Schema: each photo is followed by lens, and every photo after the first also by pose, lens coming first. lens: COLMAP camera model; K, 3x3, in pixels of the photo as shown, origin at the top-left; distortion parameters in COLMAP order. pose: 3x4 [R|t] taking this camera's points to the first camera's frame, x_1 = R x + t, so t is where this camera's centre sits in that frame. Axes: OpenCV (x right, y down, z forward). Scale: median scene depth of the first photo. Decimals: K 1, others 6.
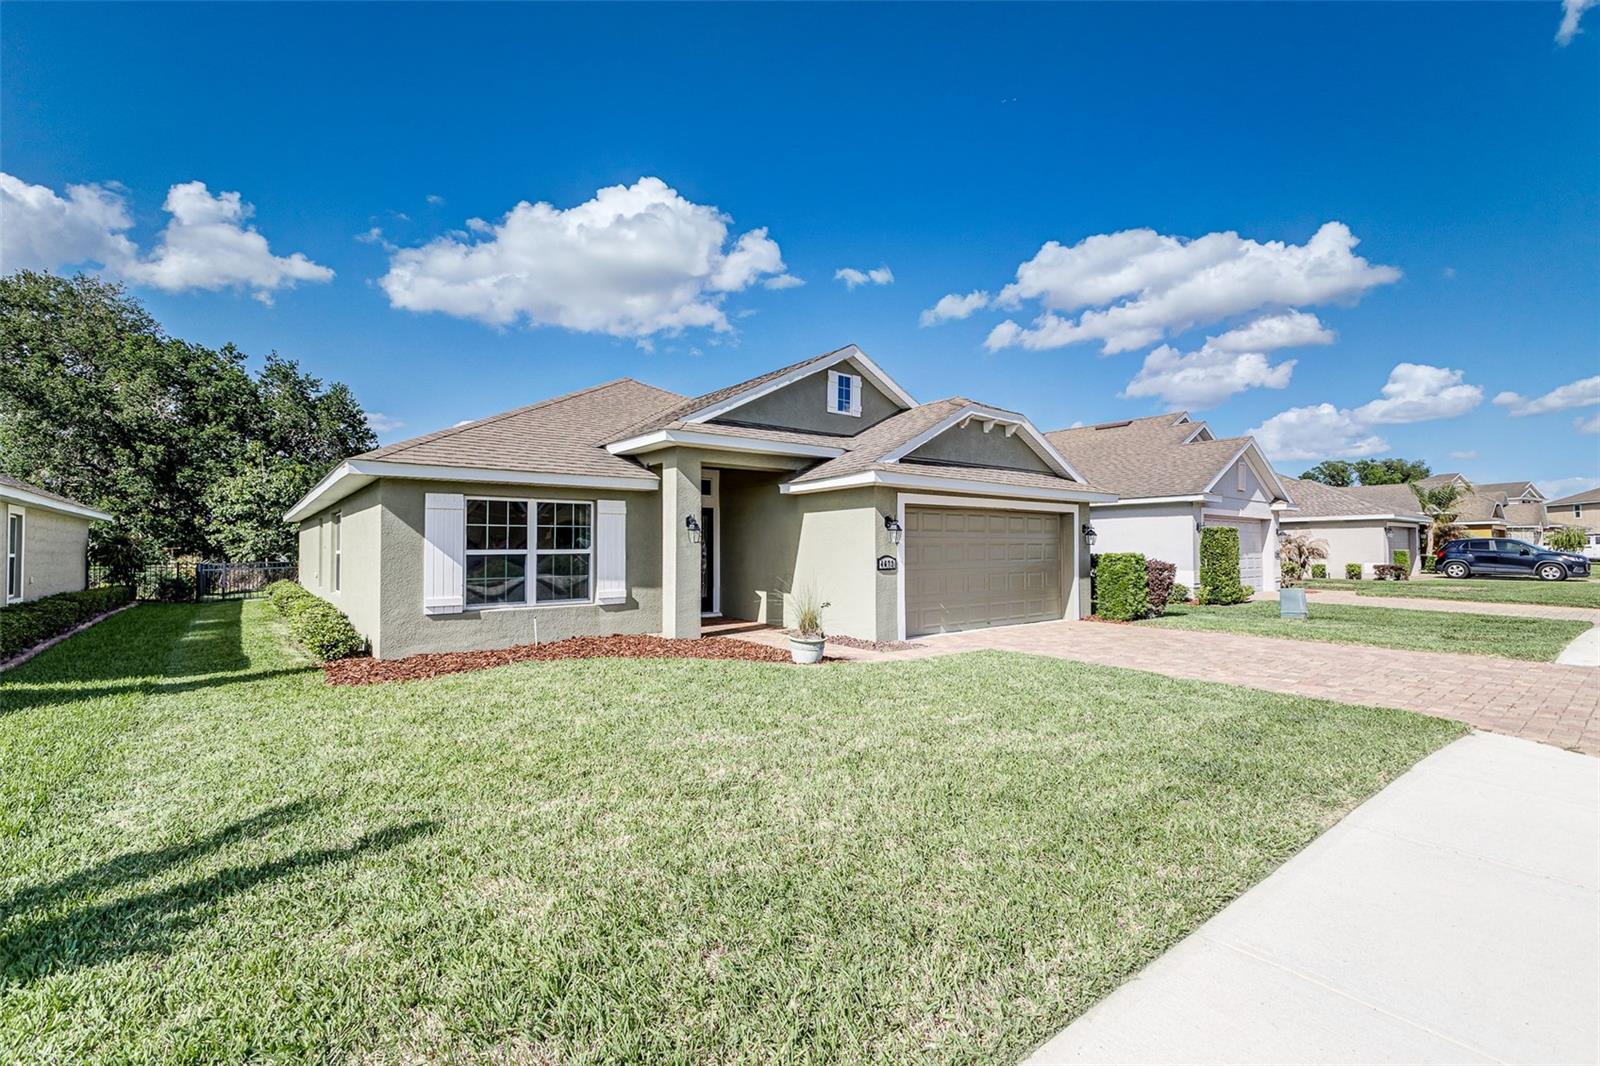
lens RADIAL K [[697.1, 0, 812.4], [0, 697.1, 524.8], [0, 0, 1]] dist [0.010578, -0.000190]
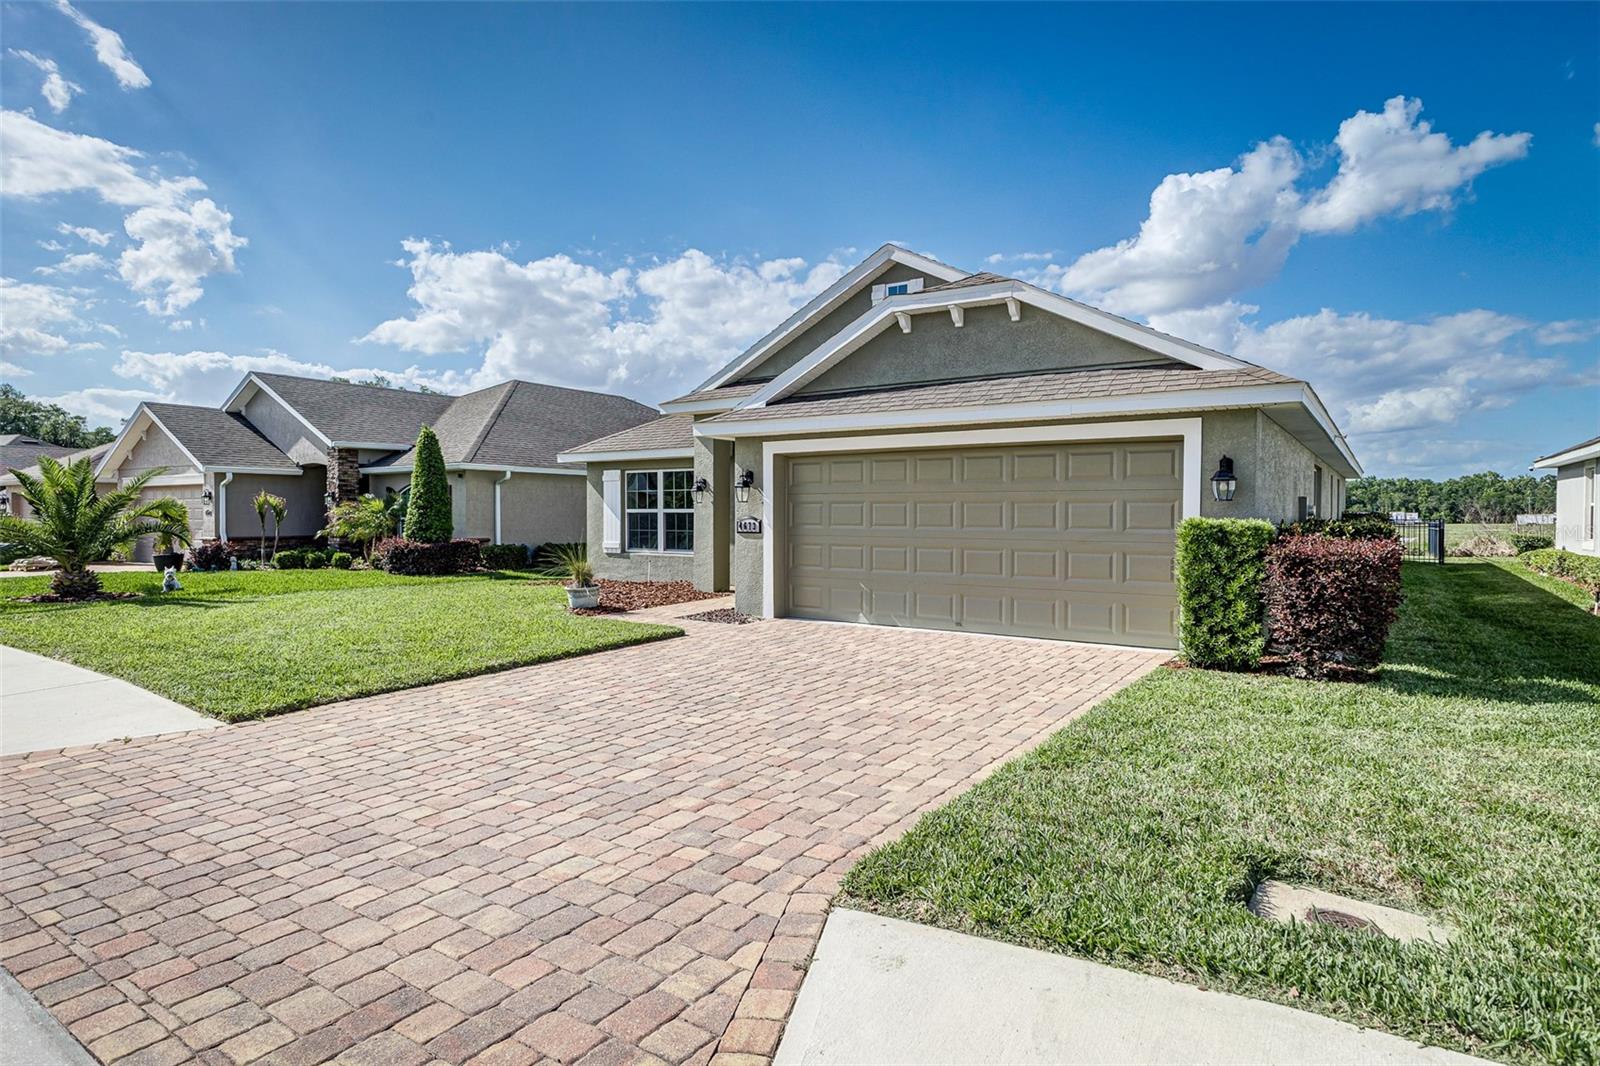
lens RADIAL K [[880.2, 0, 812.8], [0, 880.2, 530.2], [0, 0, 1]] dist [-0.000747, 0.000000]
pose [[0.291800, 0.023484, -0.956191, 0.993975], [0.028794, 0.999030, 0.033323, 0.022916], [0.956046, -0.037256, 0.290841, 0.641469]]
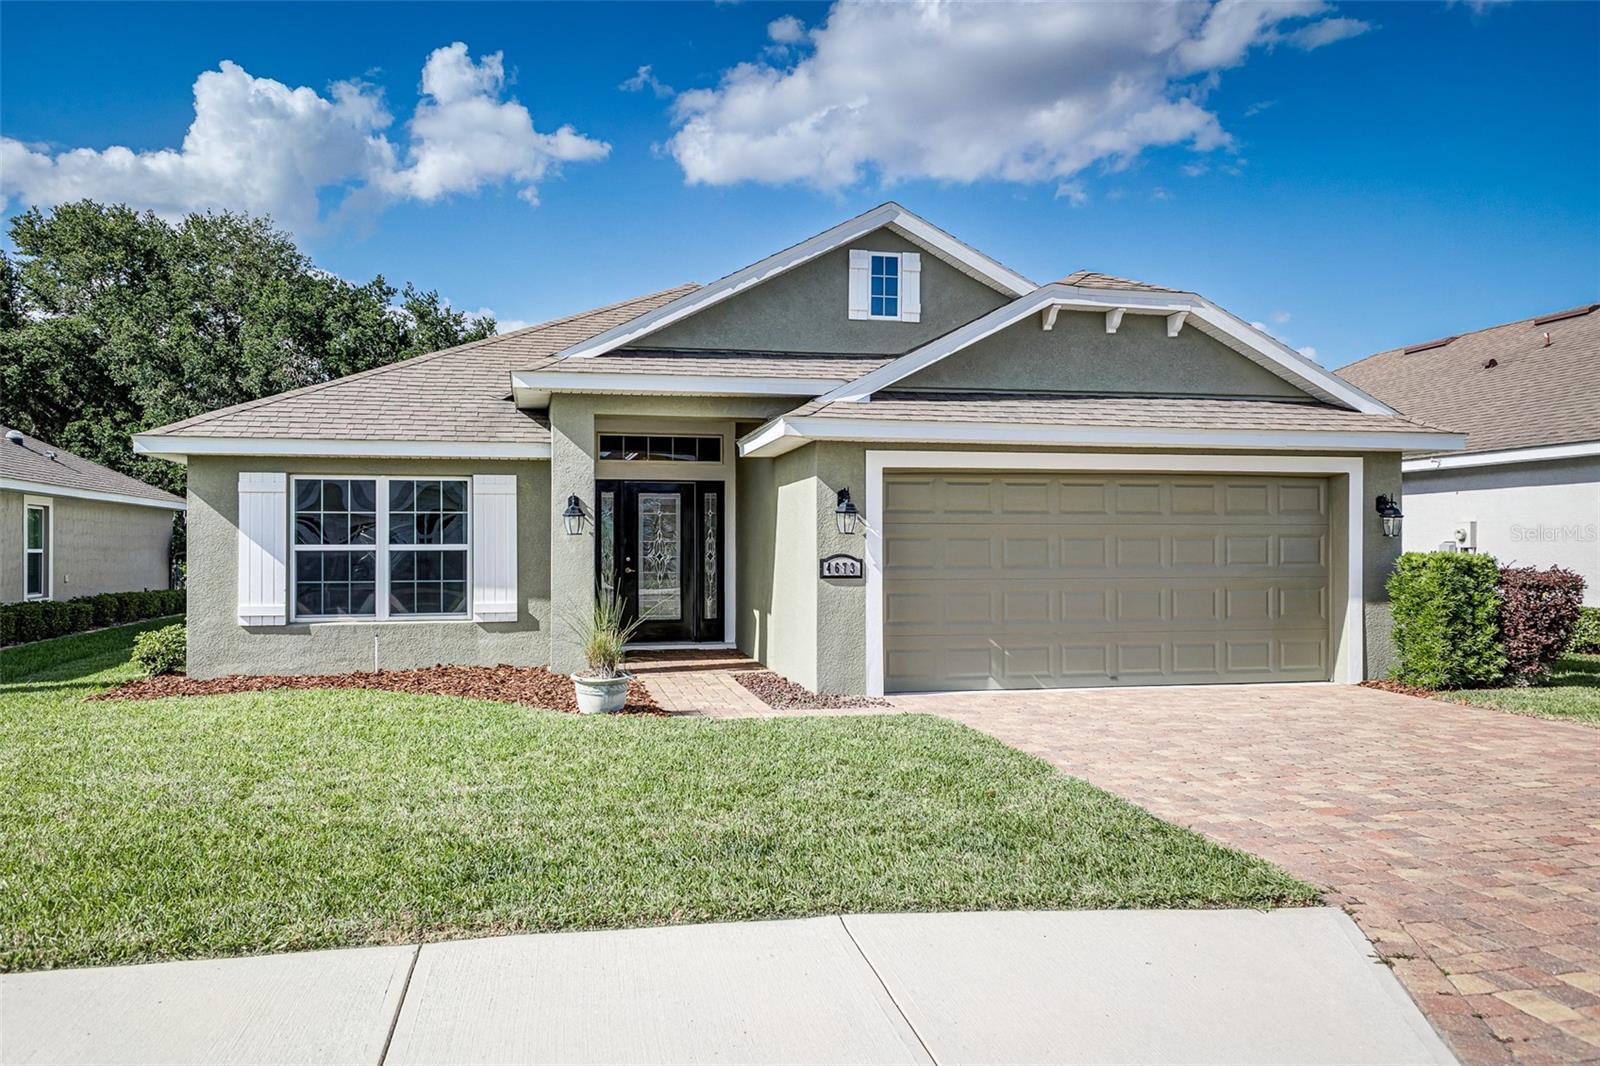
lens RADIAL K [[1214.4, 0, 792.9], [0, 1214.4, 539.4], [0, 0, 1]] dist [0.033034, -0.000215]
pose [[0.897085, -0.001788, -0.441854, 0.453926], [0.013446, 0.999639, 0.023254, 0.004760], [0.441653, -0.026802, 0.896786, 0.024640]]
